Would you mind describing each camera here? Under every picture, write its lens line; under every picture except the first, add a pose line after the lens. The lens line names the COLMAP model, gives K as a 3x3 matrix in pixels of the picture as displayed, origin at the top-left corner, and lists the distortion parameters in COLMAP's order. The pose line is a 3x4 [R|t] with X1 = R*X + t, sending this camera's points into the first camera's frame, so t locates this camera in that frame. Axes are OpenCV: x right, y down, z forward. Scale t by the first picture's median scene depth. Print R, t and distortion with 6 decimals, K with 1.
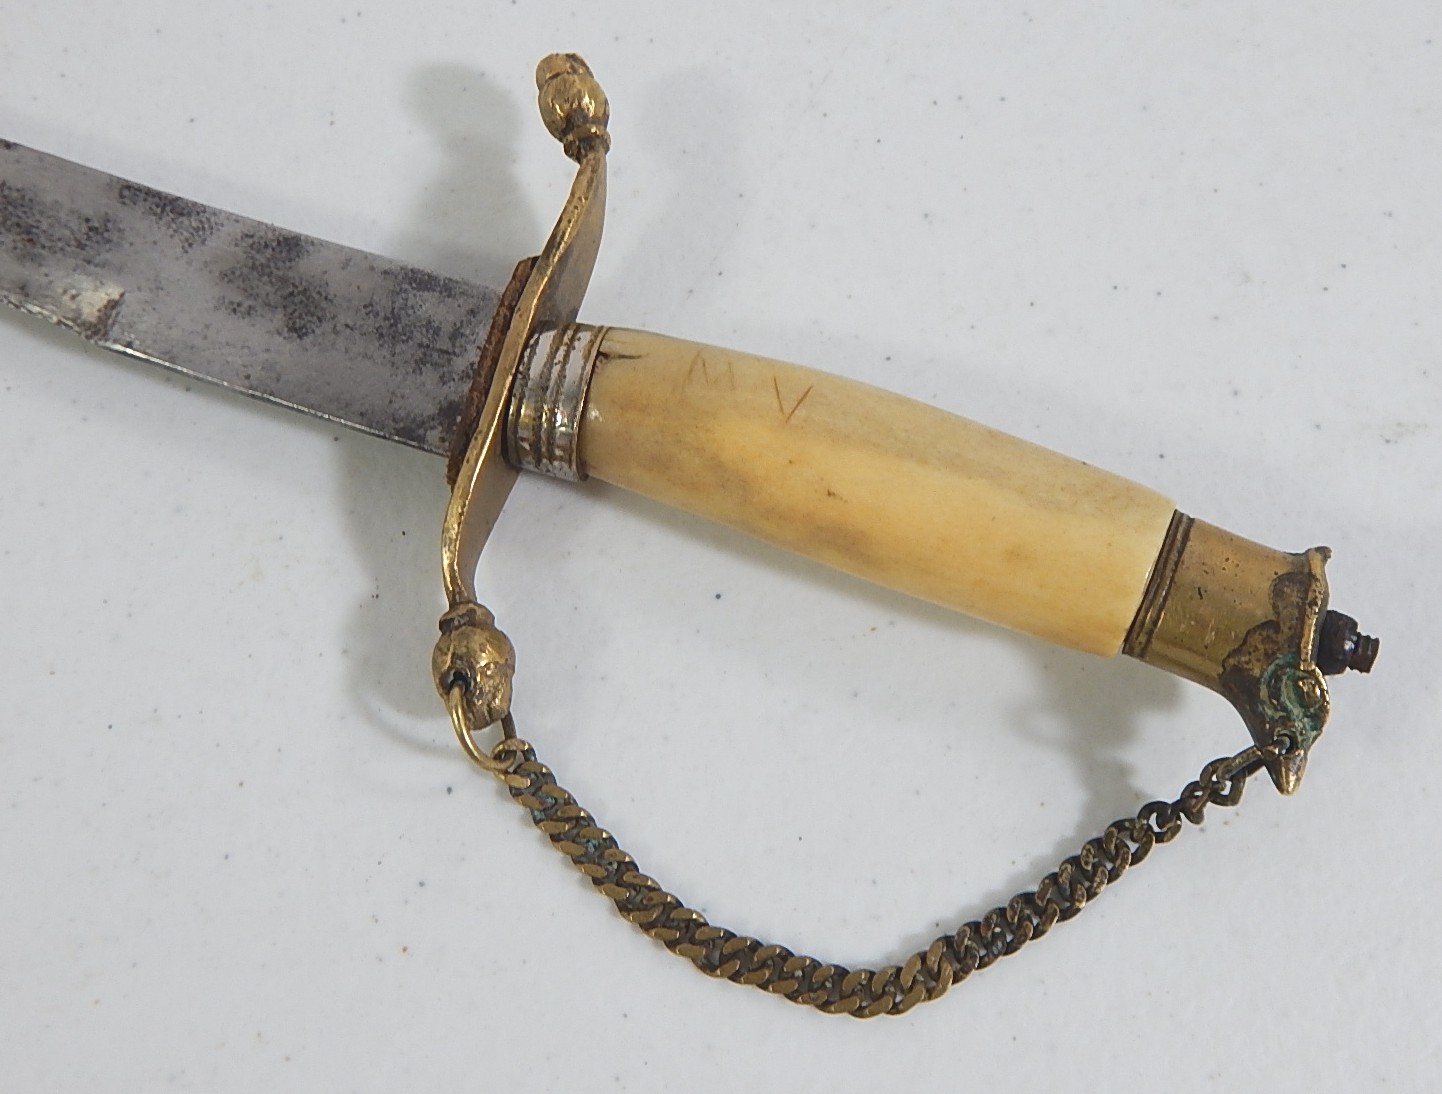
lens RADIAL K [[1531.3, 0, 723.1], [0, 1531.3, 465.0], [0, 0, 1]] dist [-0.005352, -0.003141]
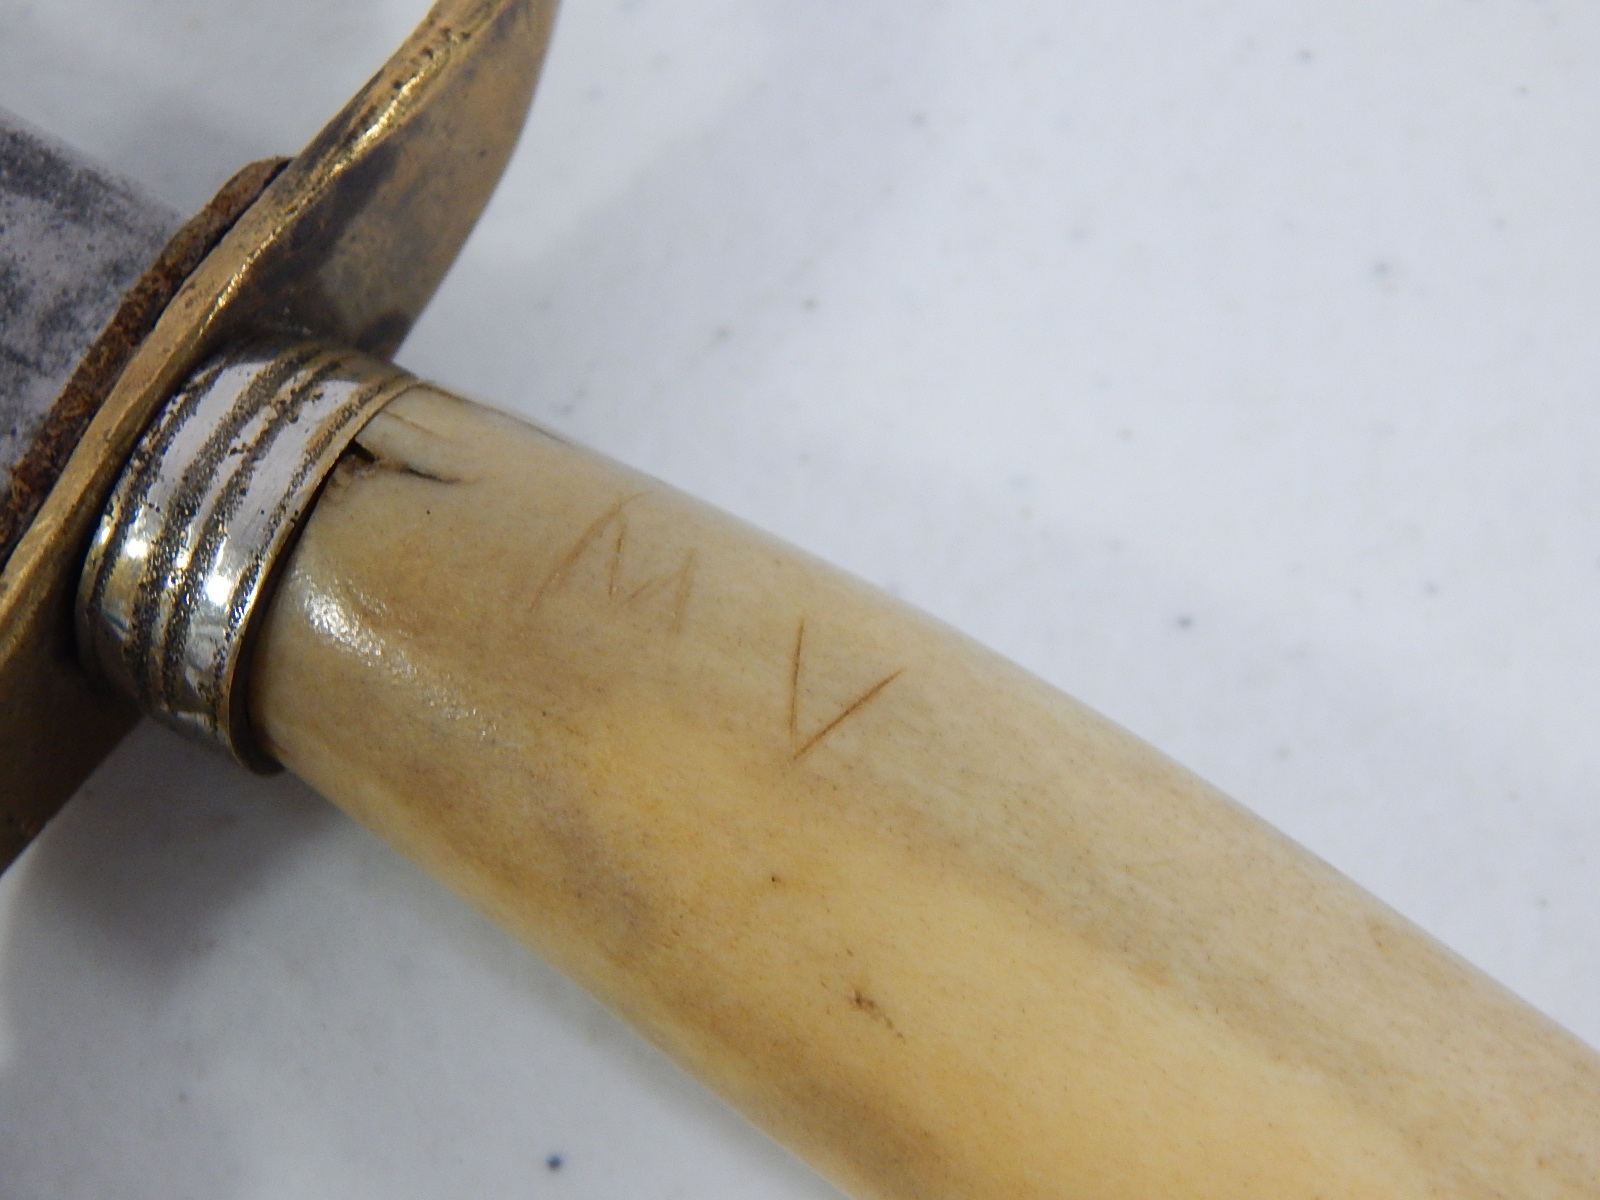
lens RADIAL K [[2502.0, 0, 771.9], [0, 2502.0, 570.7], [0, 0, 1]] dist [-0.104932, -0.002060]
pose [[0.965922, 0.218901, -0.138120, 0.096669], [-0.220455, 0.975388, 0.004140, -0.065398], [0.135627, 0.026450, 0.990407, 0.410878]]
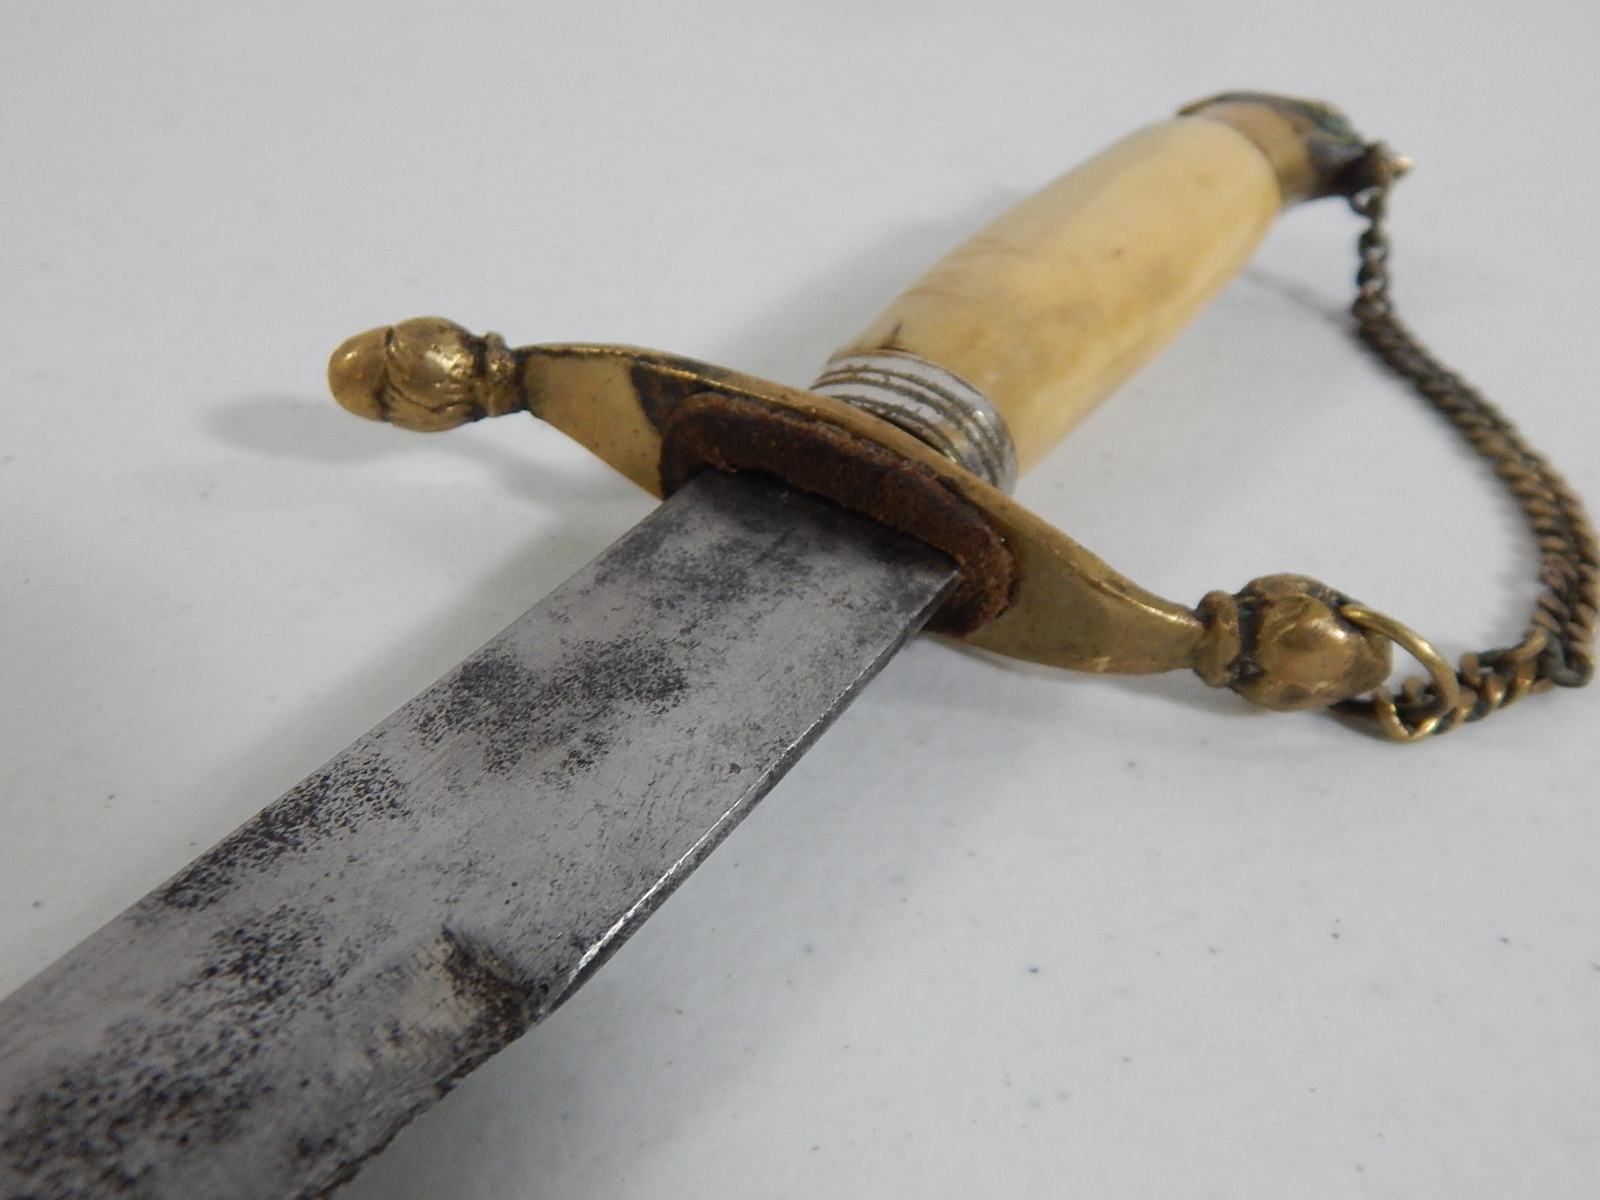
lens RADIAL K [[1457.5, 0, 800.0], [0, 1457.5, 600.0], [0, 0, 1]] dist [0.004844, -0.049434]
pose [[0.228728, -0.568420, 0.790305, -0.644981], [0.888503, 0.453635, 0.069124, -0.095528], [-0.397802, 0.686378, 0.608802, 0.655160]]
